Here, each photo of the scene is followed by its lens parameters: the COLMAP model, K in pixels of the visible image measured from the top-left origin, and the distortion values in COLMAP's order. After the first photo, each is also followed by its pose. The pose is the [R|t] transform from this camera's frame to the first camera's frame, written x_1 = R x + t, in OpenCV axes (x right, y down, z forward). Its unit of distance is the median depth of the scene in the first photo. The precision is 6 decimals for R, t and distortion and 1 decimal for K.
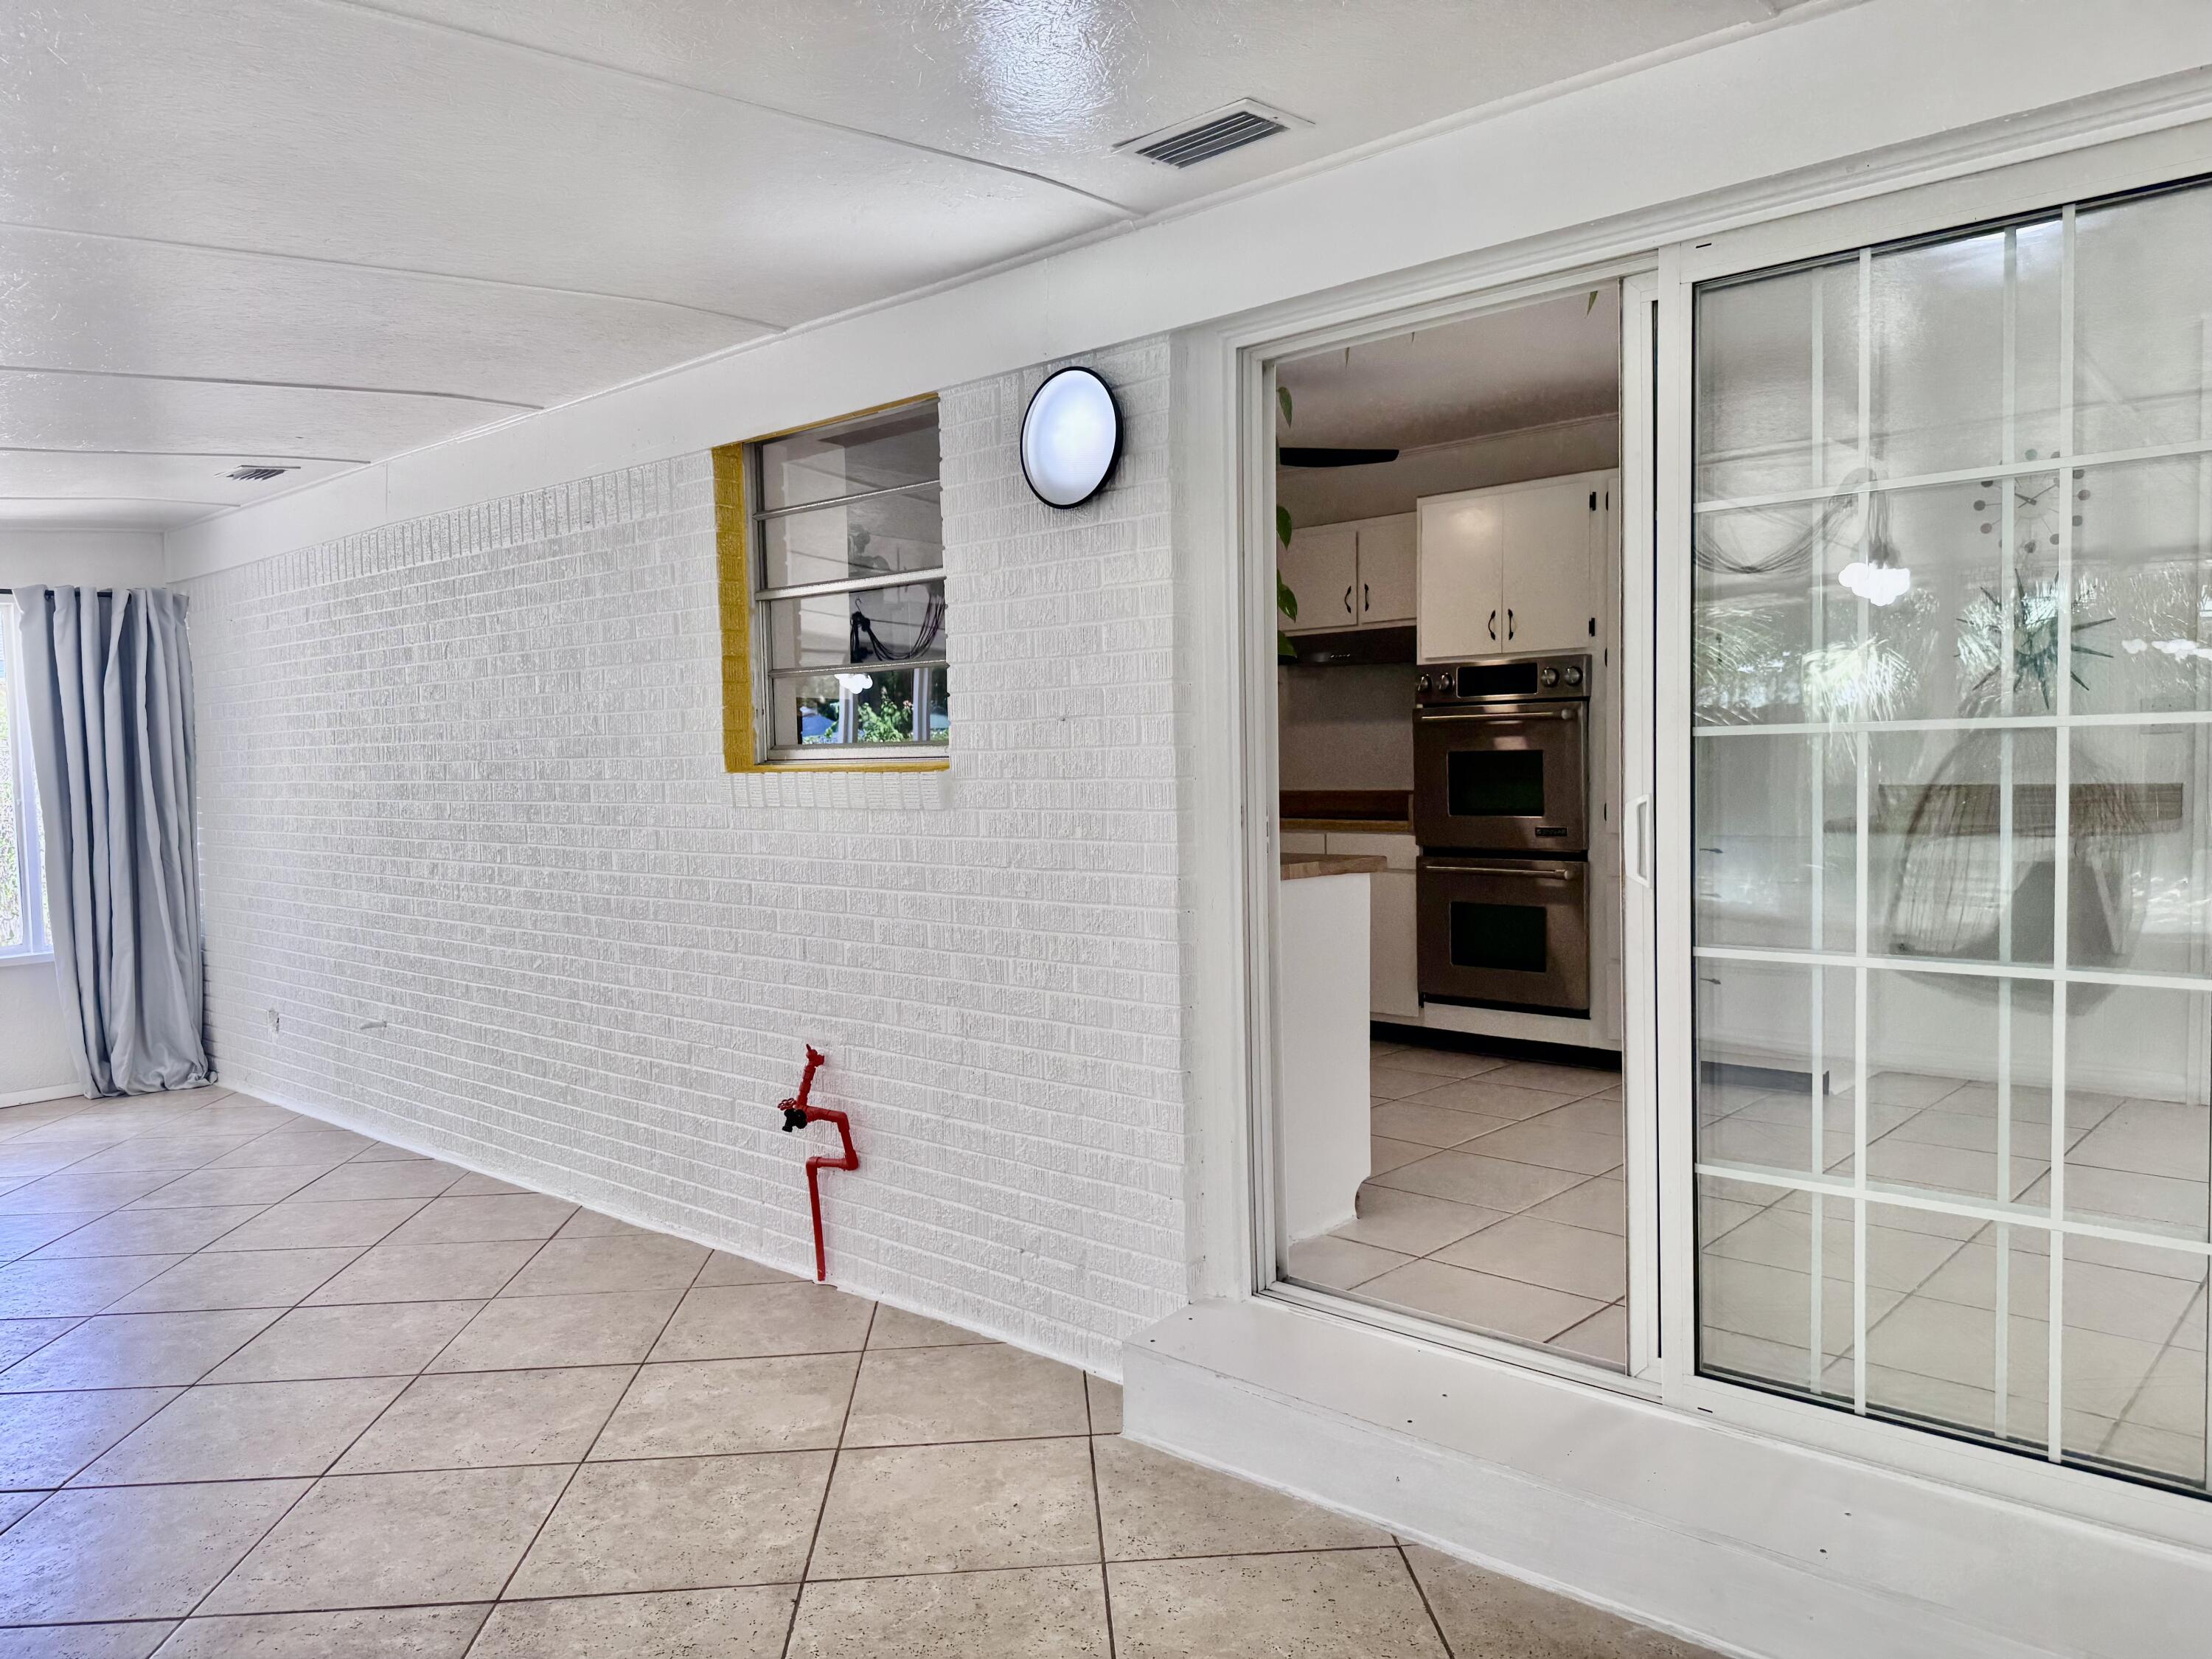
lens RADIAL K [[1571.9, 0, 1106.0], [0, 1571.9, 829.5], [0, 0, 1]] dist [0.006522, 0.000259]
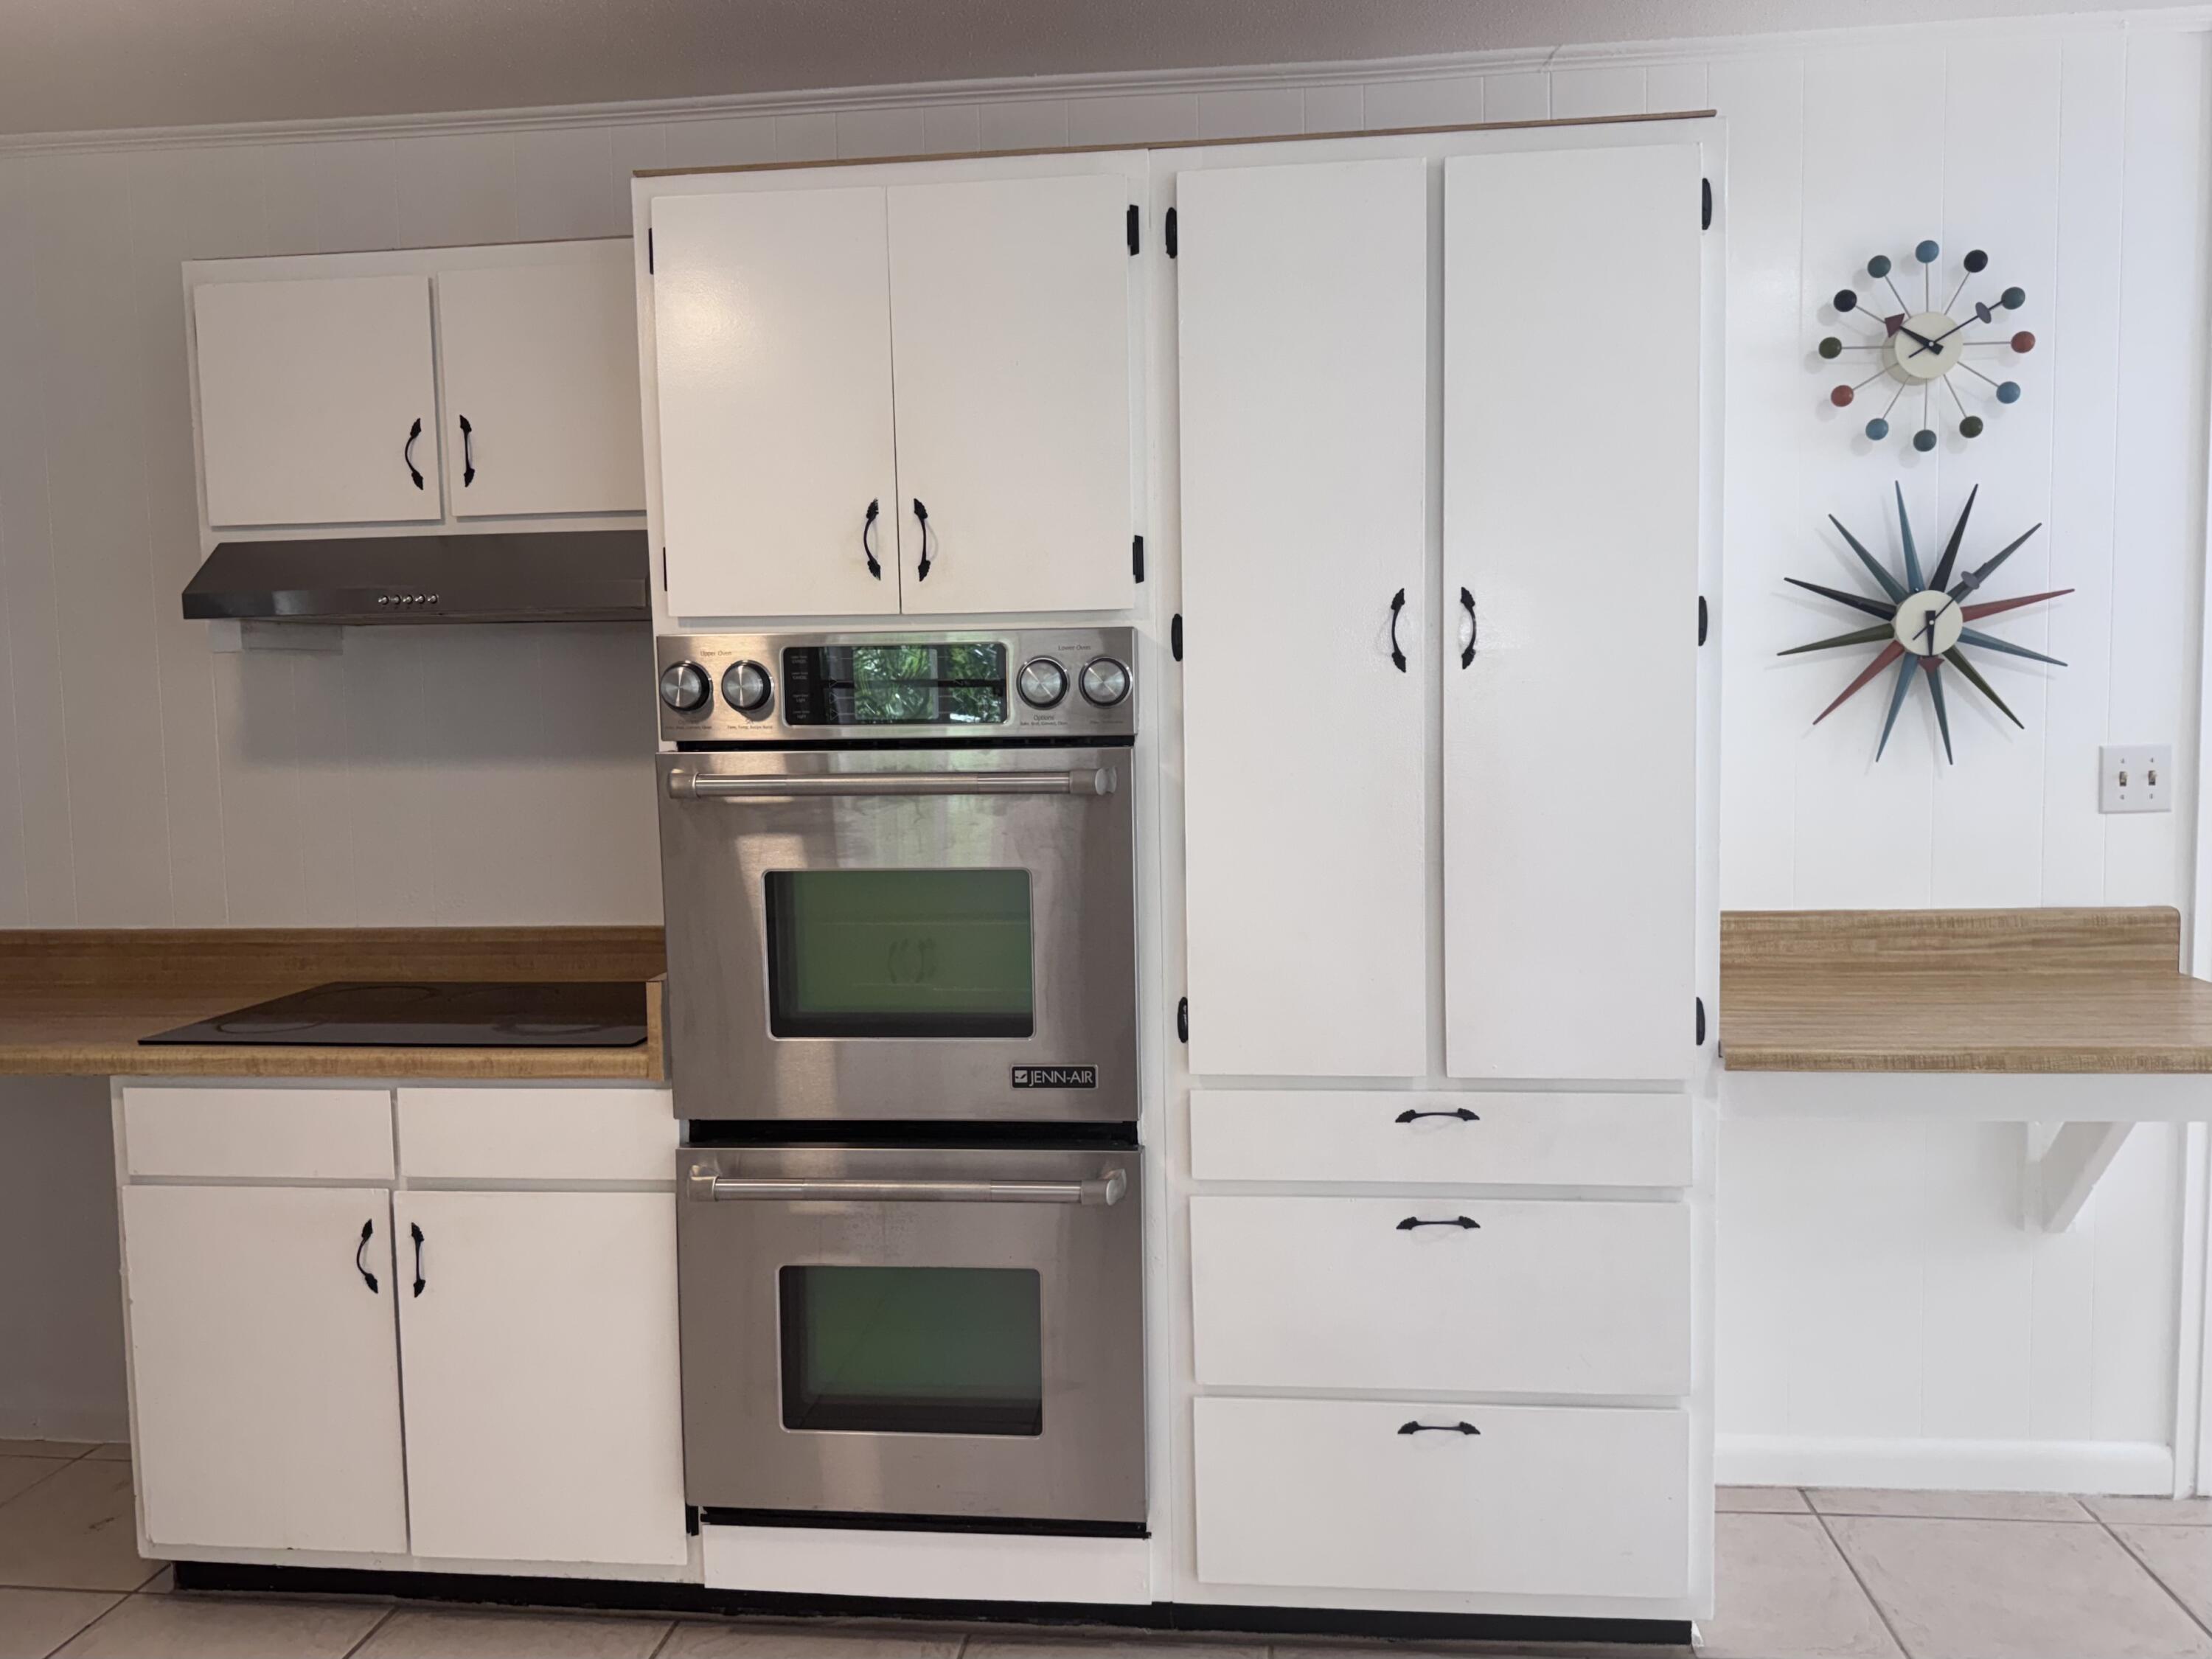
lens RADIAL K [[1734.1, 0, 1110.0], [0, 1734.1, 872.1], [0, 0, 1]] dist [0.039637, -0.001890]
pose [[0.812211, -0.046966, 0.581470, 0.043453], [0.025952, 0.998676, 0.044413, -0.064467], [-0.582786, -0.020982, 0.812355, 0.603282]]
